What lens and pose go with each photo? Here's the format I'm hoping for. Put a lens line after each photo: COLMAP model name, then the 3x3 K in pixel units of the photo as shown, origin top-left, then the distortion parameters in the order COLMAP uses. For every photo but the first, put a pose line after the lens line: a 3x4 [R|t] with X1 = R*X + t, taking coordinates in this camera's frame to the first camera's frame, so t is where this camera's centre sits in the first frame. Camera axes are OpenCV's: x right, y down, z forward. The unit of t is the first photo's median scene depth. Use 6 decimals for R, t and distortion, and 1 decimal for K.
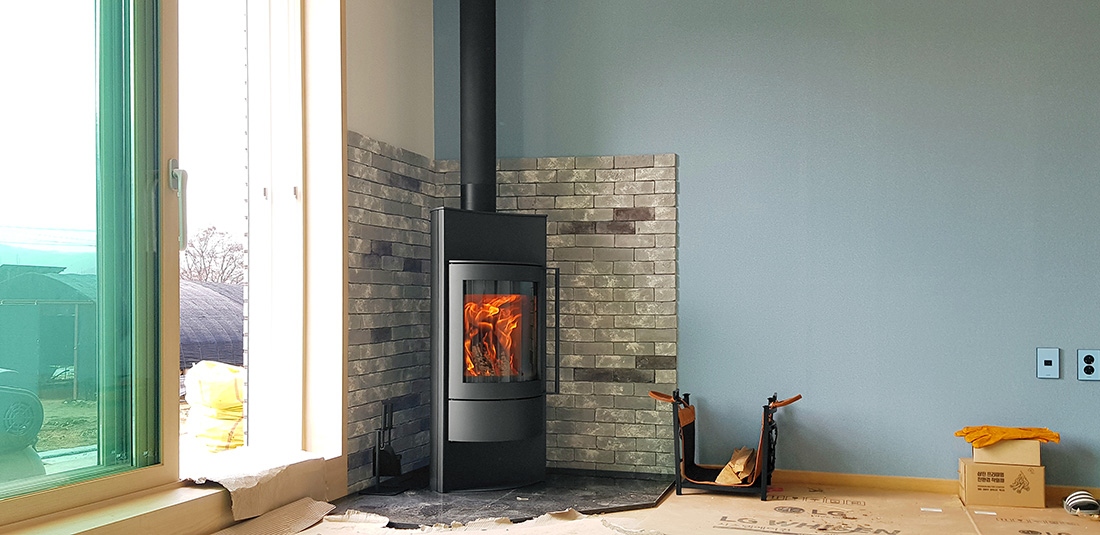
lens RADIAL K [[877.6, 0, 588.4], [0, 877.6, 322.0], [0, 0, 1]] dist [0.080086, -0.062138]
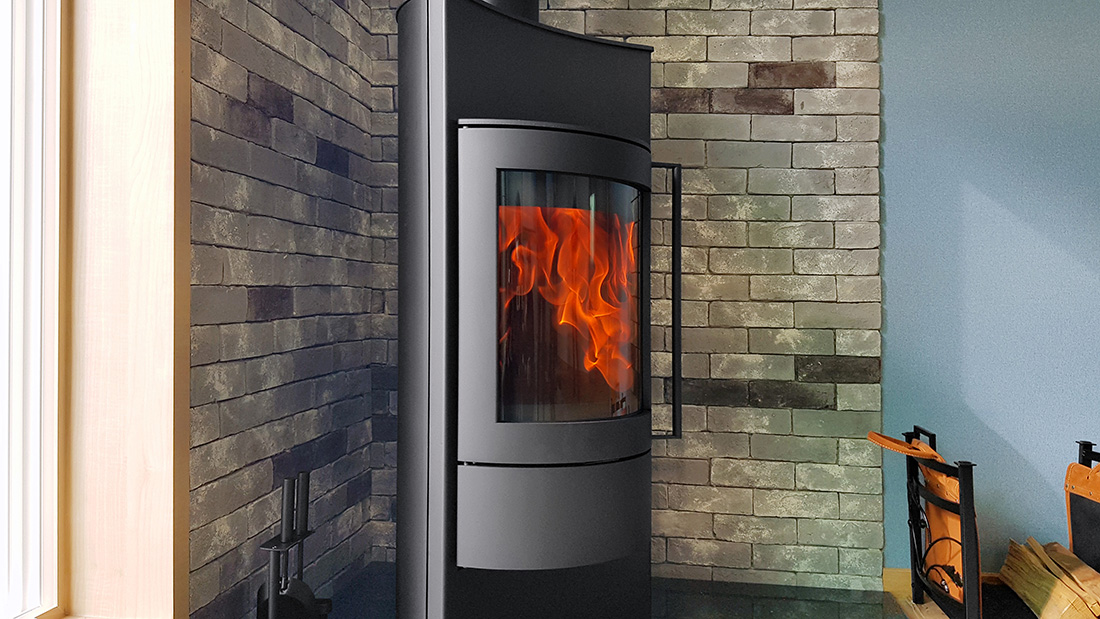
lens RADIAL K [[891.6, 0, 613.8], [0, 891.6, 337.8], [0, 0, 1]] dist [0.025115, 0.003281]
pose [[0.980890, 0.010371, 0.194287, -0.150057], [-0.015902, 0.999511, 0.026930, 0.016379], [-0.193913, -0.029505, 0.980575, 0.521849]]
